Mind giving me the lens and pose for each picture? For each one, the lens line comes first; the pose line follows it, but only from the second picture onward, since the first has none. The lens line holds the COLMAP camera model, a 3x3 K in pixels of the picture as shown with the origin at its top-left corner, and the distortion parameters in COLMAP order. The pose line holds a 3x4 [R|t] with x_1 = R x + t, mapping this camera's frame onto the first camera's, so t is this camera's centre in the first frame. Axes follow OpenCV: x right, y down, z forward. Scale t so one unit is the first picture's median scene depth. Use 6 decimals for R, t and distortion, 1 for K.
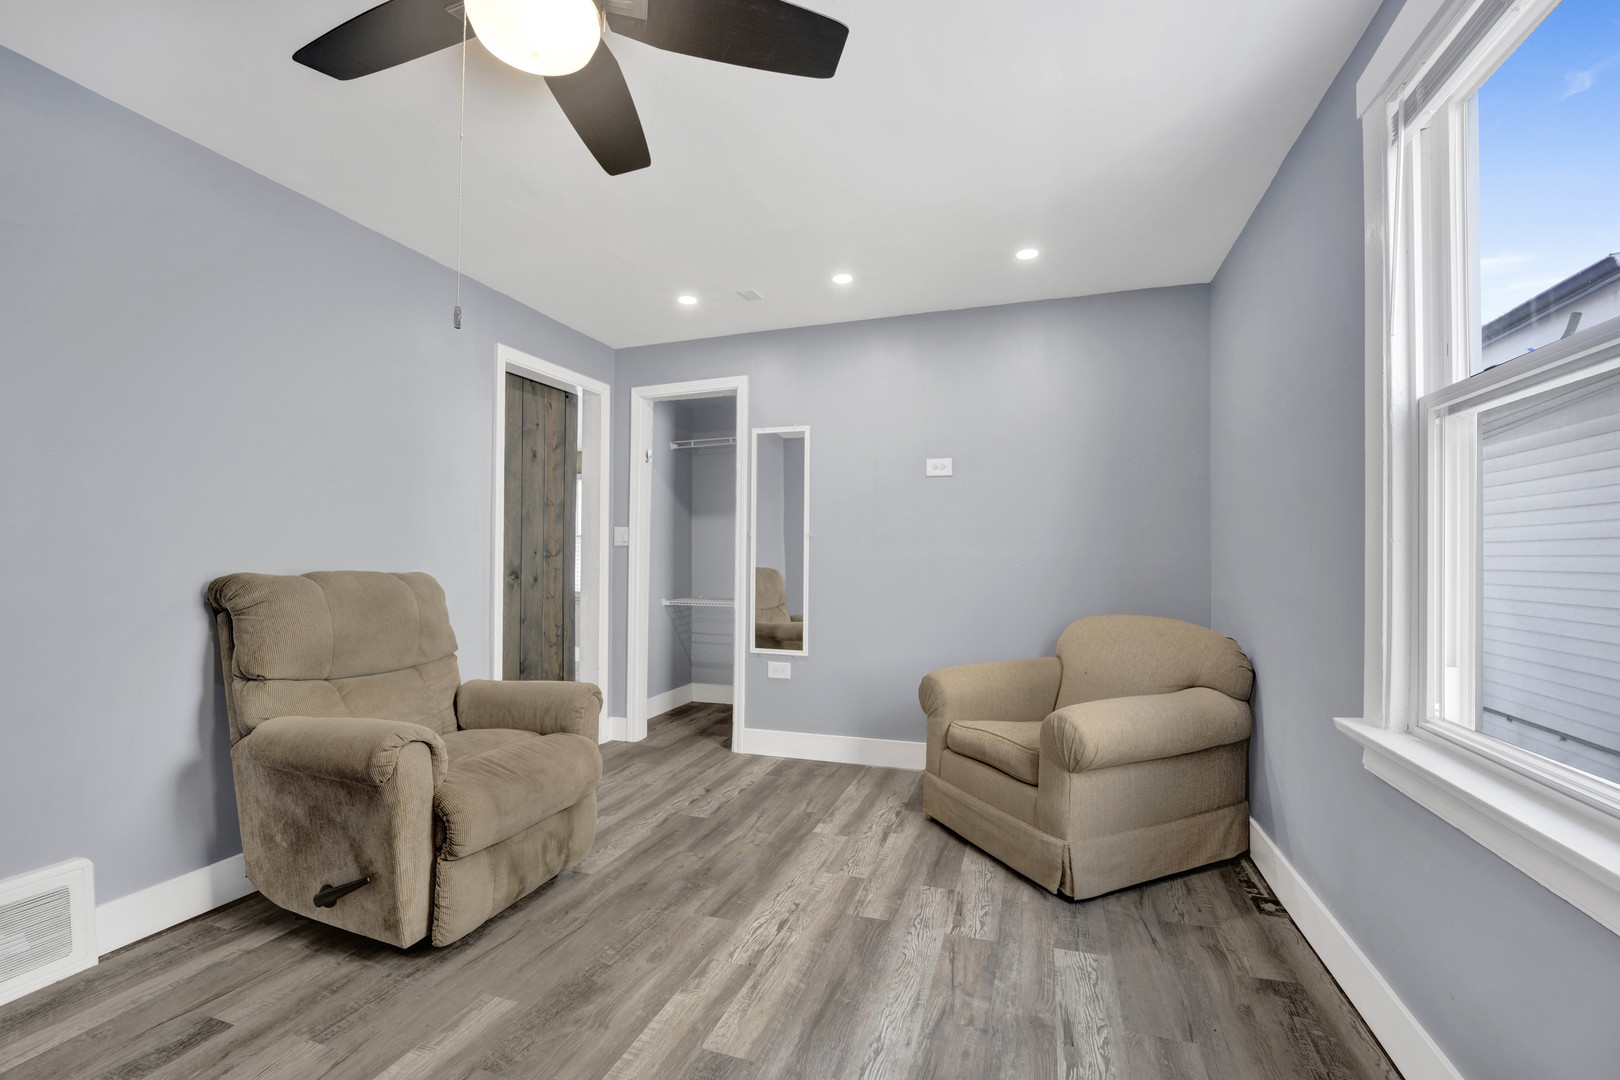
lens RADIAL K [[673.7, 0, 808.5], [0, 673.7, 546.8], [0, 0, 1]] dist [-0.021218, -0.001129]
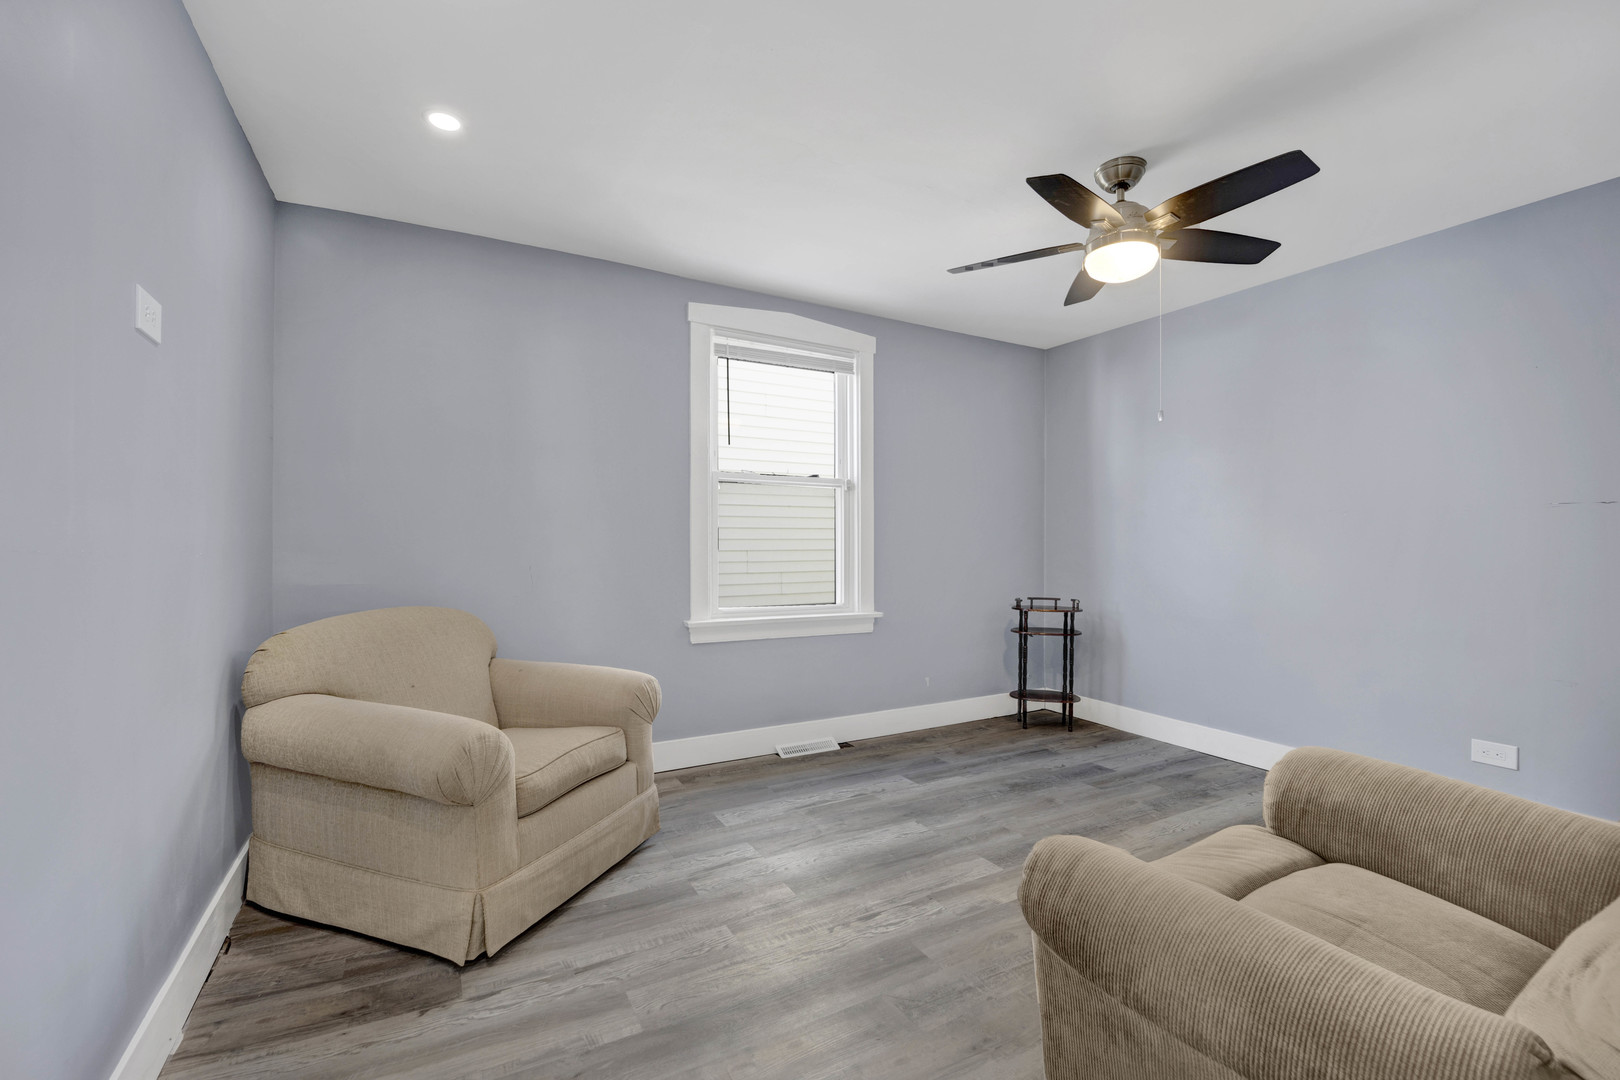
lens RADIAL K [[673.7, 0, 807.1], [0, 673.7, 535.8], [0, 0, 1]] dist [-0.021218, -0.001129]
pose [[-0.738127, -0.000382, 0.674662, -0.652129], [-0.016803, 0.999700, -0.017817, 0.038801], [-0.674453, -0.024488, -0.737912, 1.872643]]
